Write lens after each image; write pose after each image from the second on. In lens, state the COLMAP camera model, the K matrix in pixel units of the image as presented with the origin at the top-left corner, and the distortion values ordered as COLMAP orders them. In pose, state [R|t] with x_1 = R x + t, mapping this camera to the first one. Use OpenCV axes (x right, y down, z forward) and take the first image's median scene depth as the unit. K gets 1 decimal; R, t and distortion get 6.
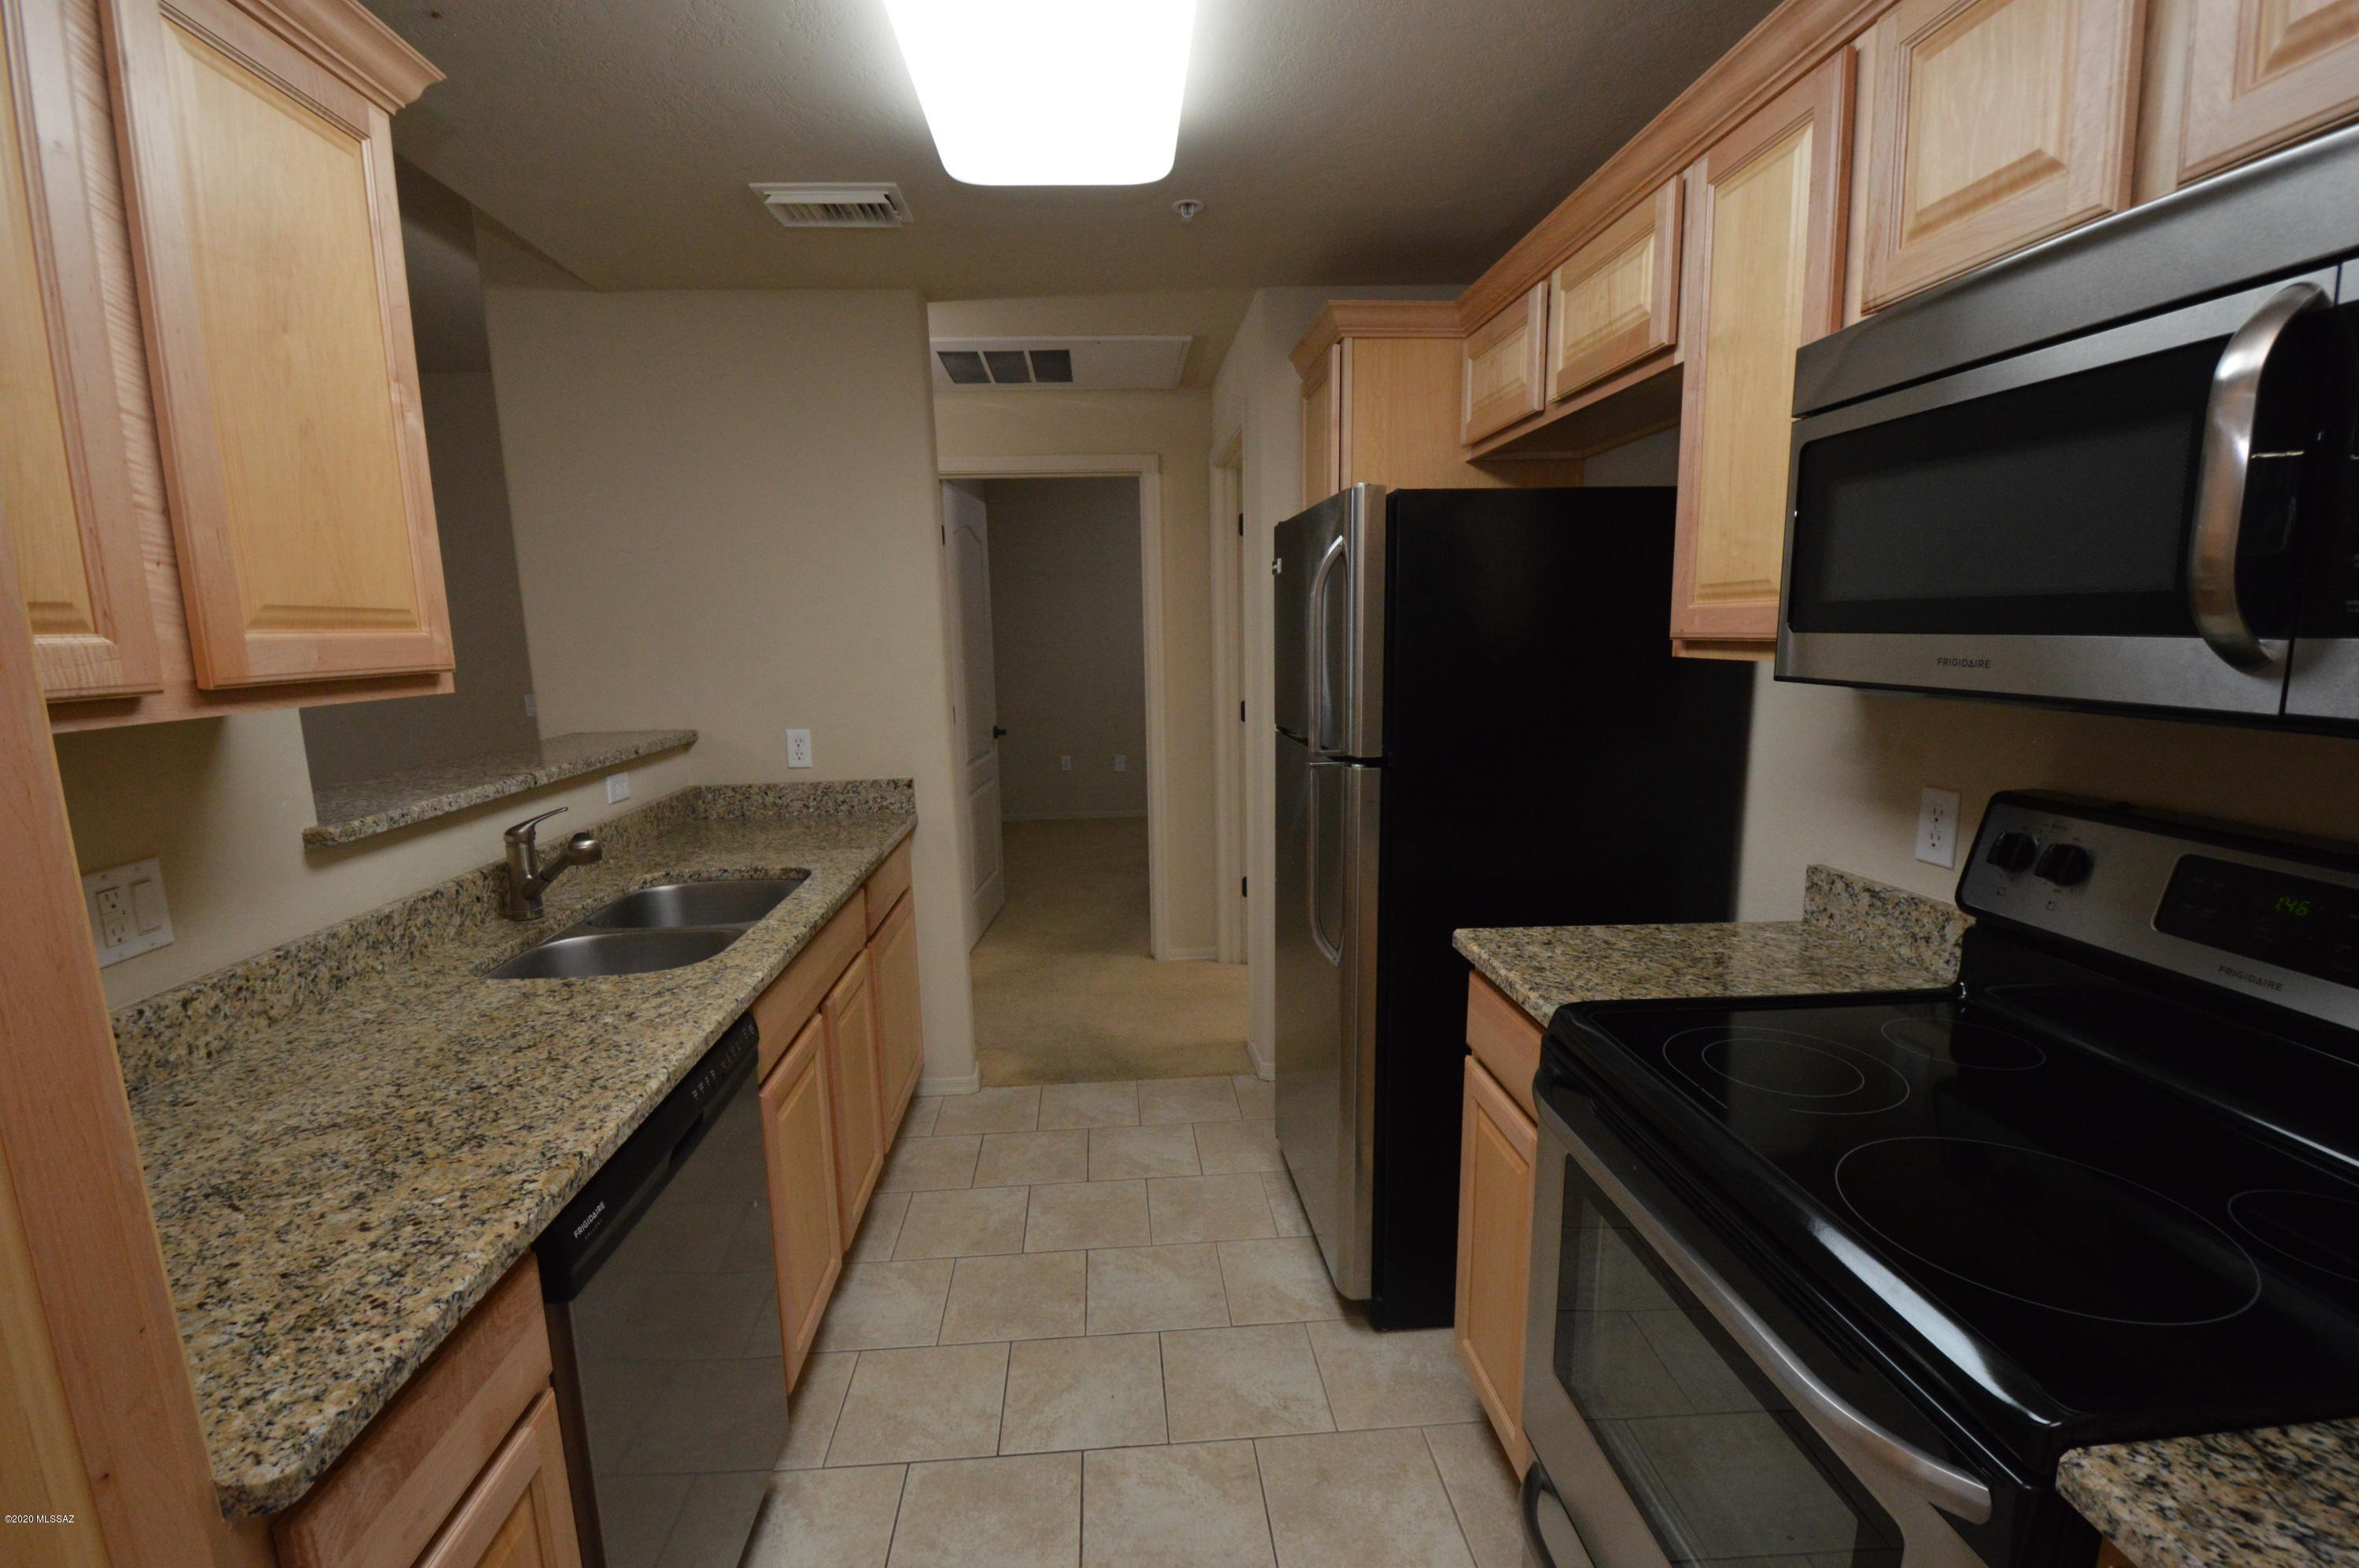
lens RADIAL K [[1043.6, 0, 1164.1], [0, 1043.6, 793.8], [0, 0, 1]] dist [0.002644, -0.011583]
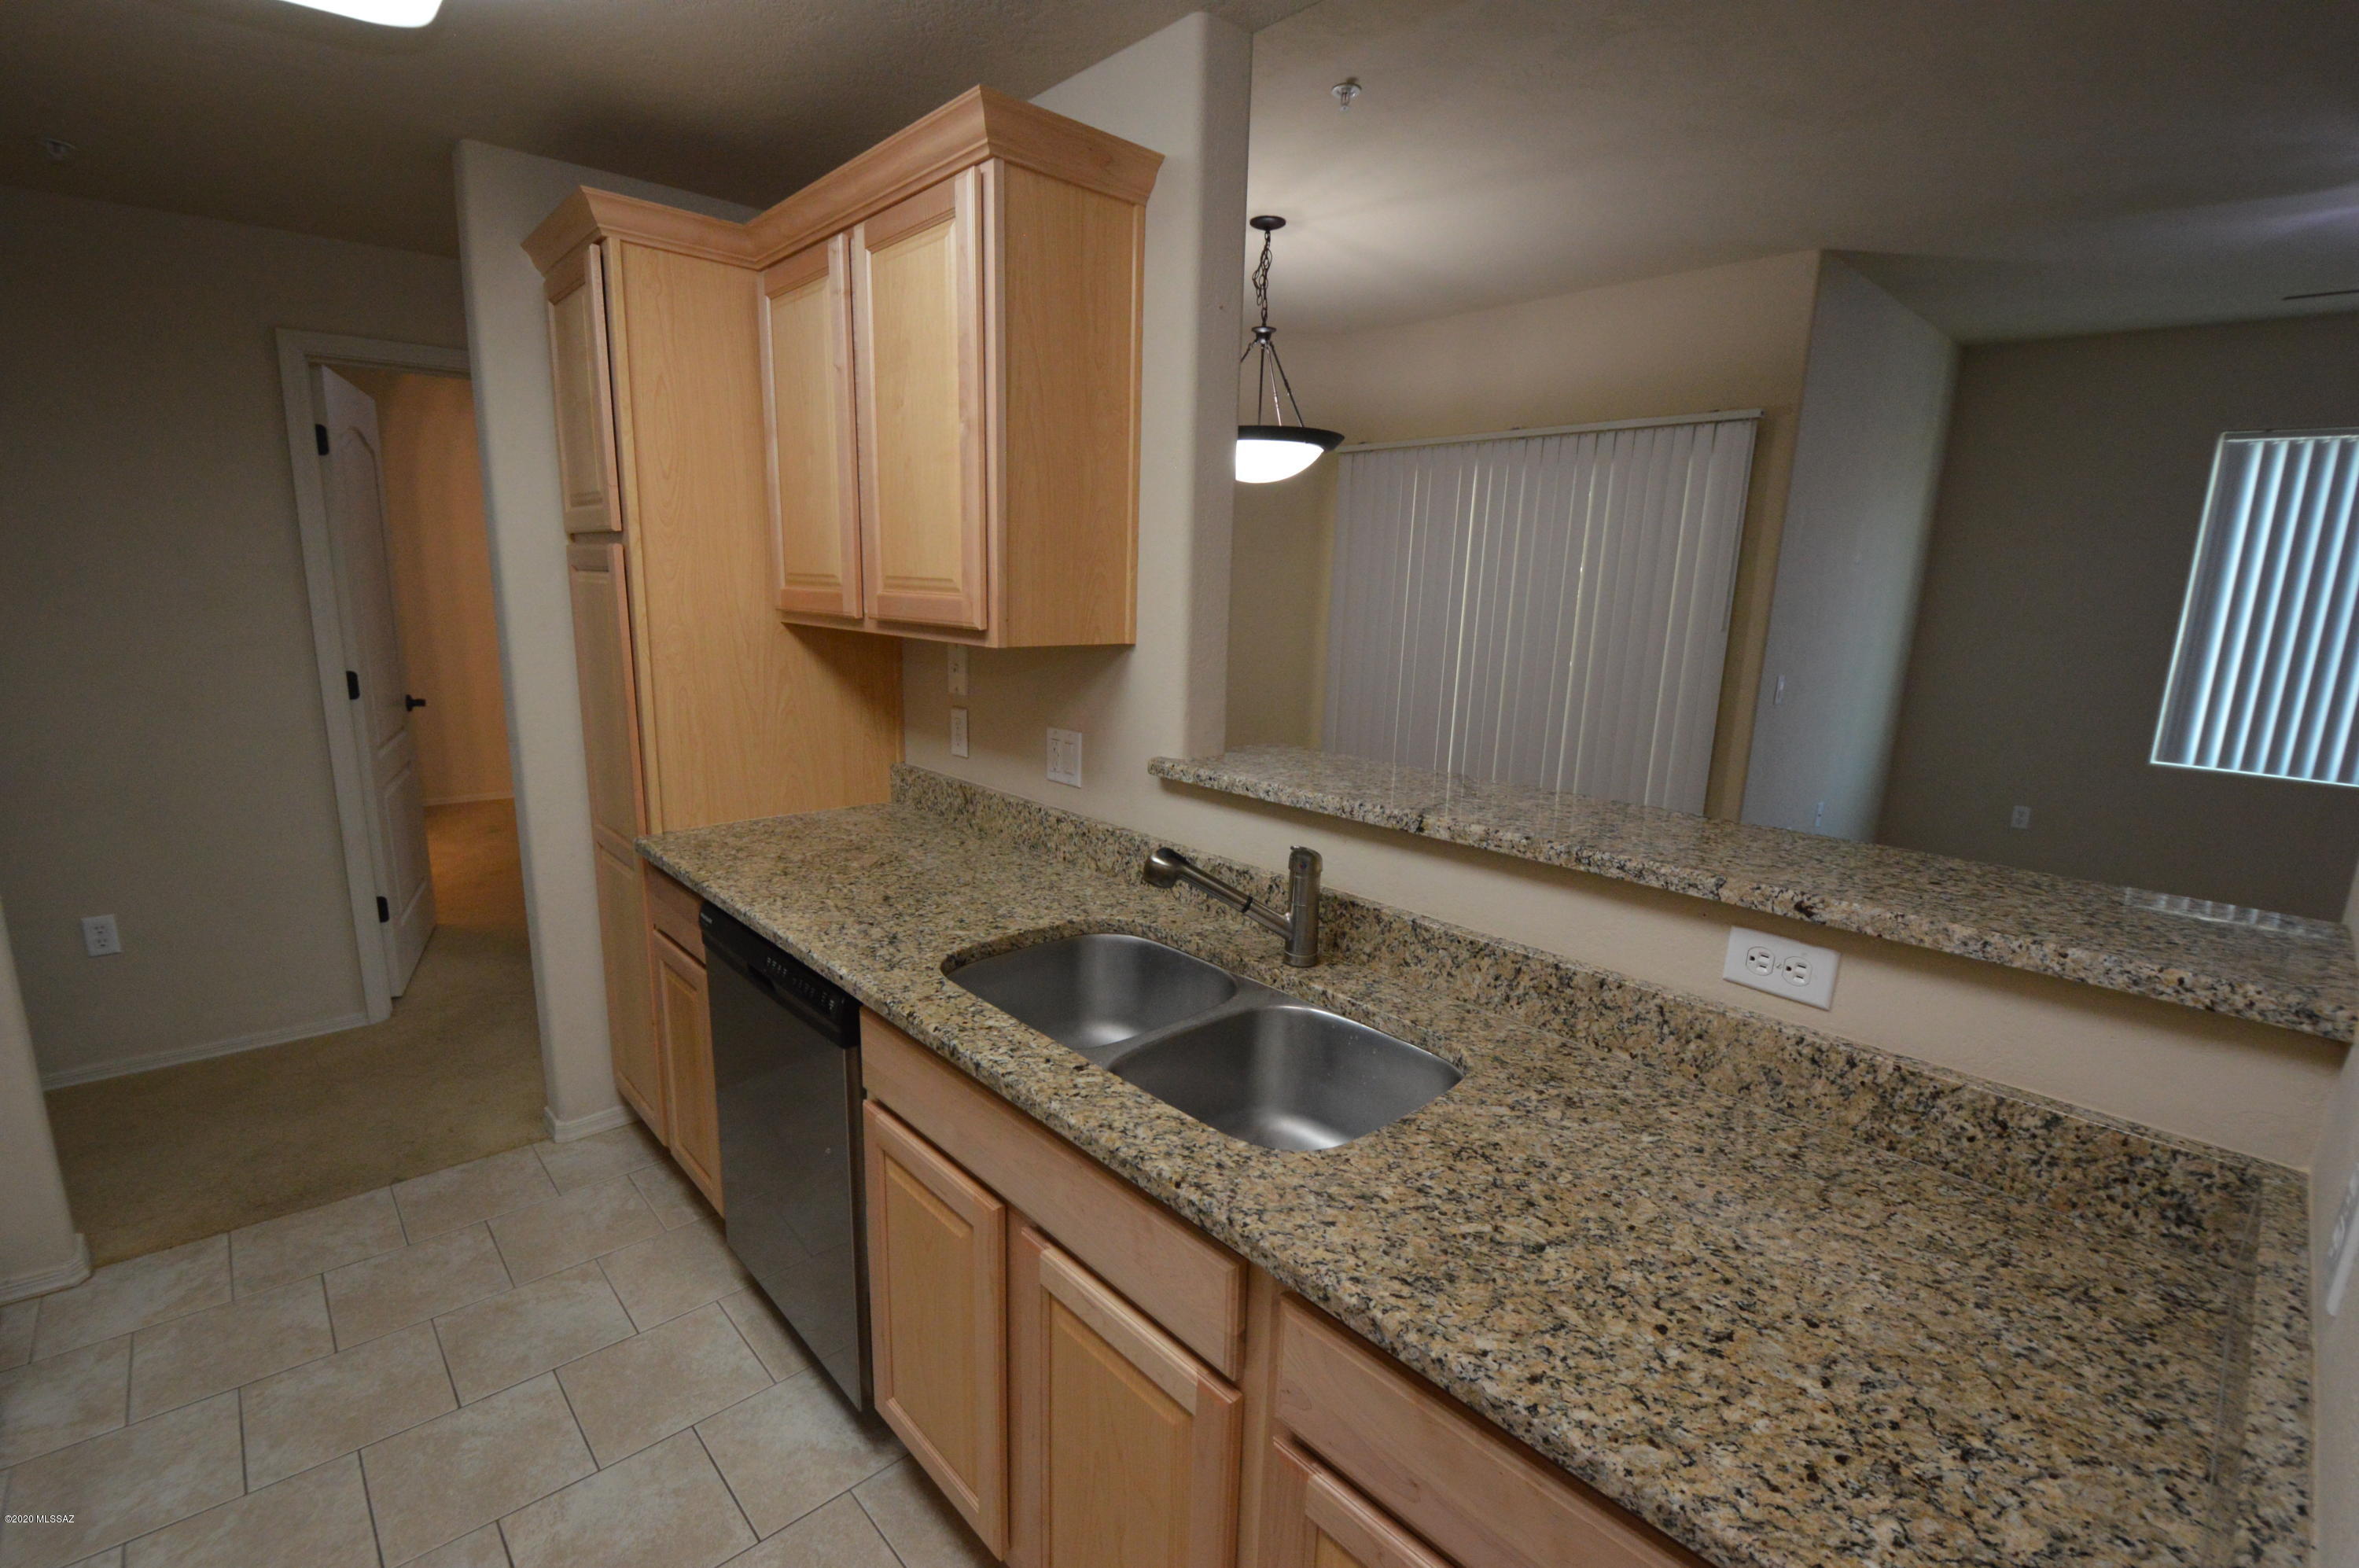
lens RADIAL K [[1043.6, 0, 1127.2], [0, 1043.6, 804.9], [0, 0, 1]] dist [0.002644, -0.011583]
pose [[-0.795770, 0.146507, -0.587610, -0.058763], [-0.090376, 0.930701, 0.354441, -0.347932], [0.598817, 0.335160, -0.727383, 1.899355]]
